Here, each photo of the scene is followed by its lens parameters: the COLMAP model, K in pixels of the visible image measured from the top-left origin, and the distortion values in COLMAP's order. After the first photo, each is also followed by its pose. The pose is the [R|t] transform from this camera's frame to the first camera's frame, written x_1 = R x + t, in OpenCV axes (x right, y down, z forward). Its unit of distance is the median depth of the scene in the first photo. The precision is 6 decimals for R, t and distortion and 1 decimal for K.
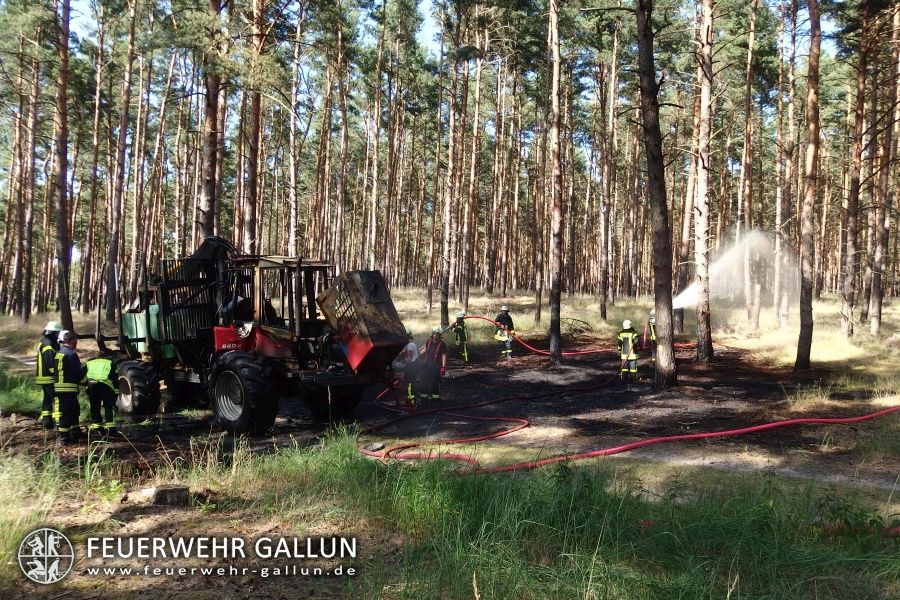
lens RADIAL K [[687.5, 0, 418.0], [0, 687.5, 312.4], [0, 0, 1]] dist [-0.047269, -0.003832]
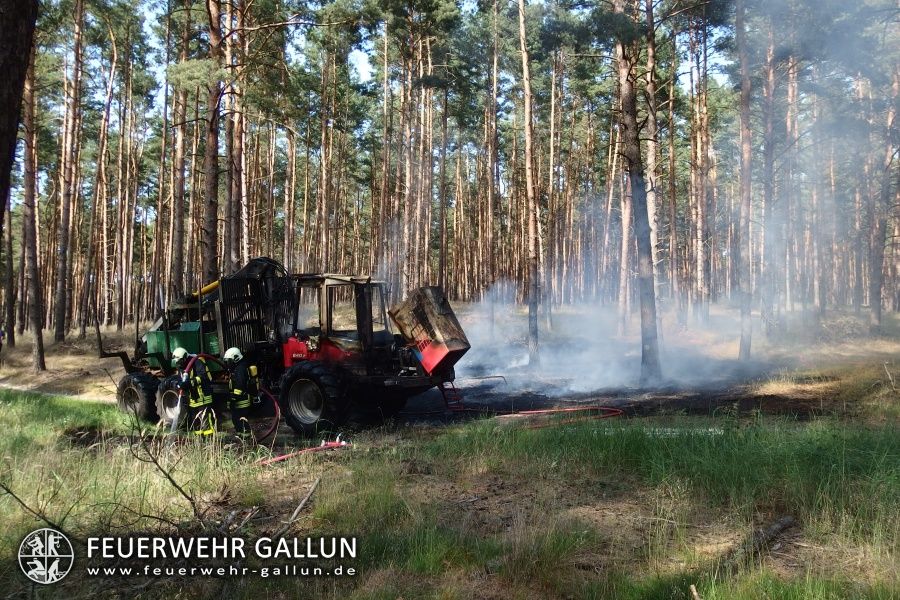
lens RADIAL K [[687.5, 0, 418.0], [0, 687.5, 312.4], [0, 0, 1]] dist [-0.047269, -0.003832]
pose [[0.987003, -0.024612, 0.158807, -0.119157], [0.027438, 0.999501, -0.015629, 0.000184], [-0.158343, 0.019783, 0.987186, -0.054252]]
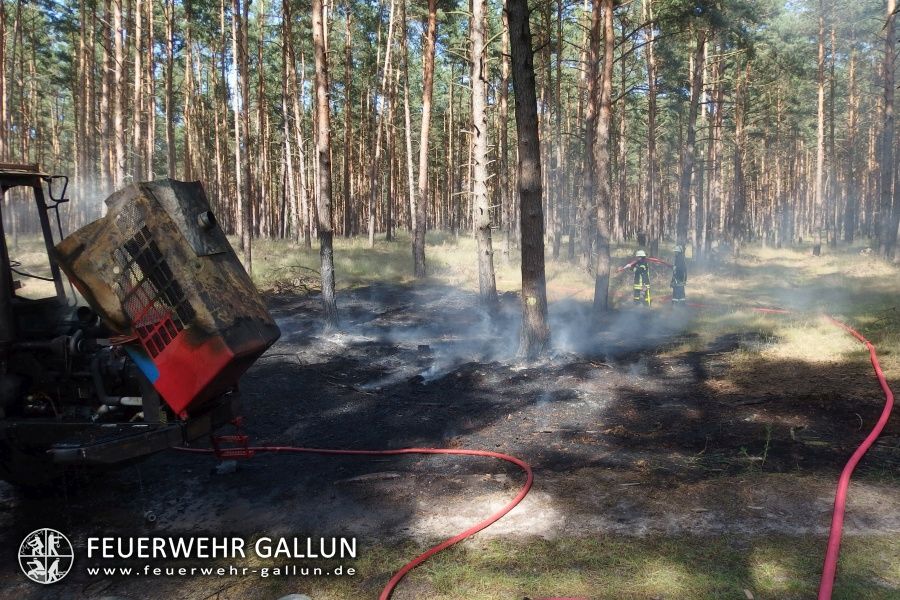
lens RADIAL K [[687.5, 0, 418.0], [0, 687.5, 312.4], [0, 0, 1]] dist [-0.047269, -0.003832]
pose [[0.855121, -0.078784, 0.512407, -0.073198], [0.036152, 0.995041, 0.092660, -0.005335], [-0.517166, -0.060711, 0.853729, 0.229363]]
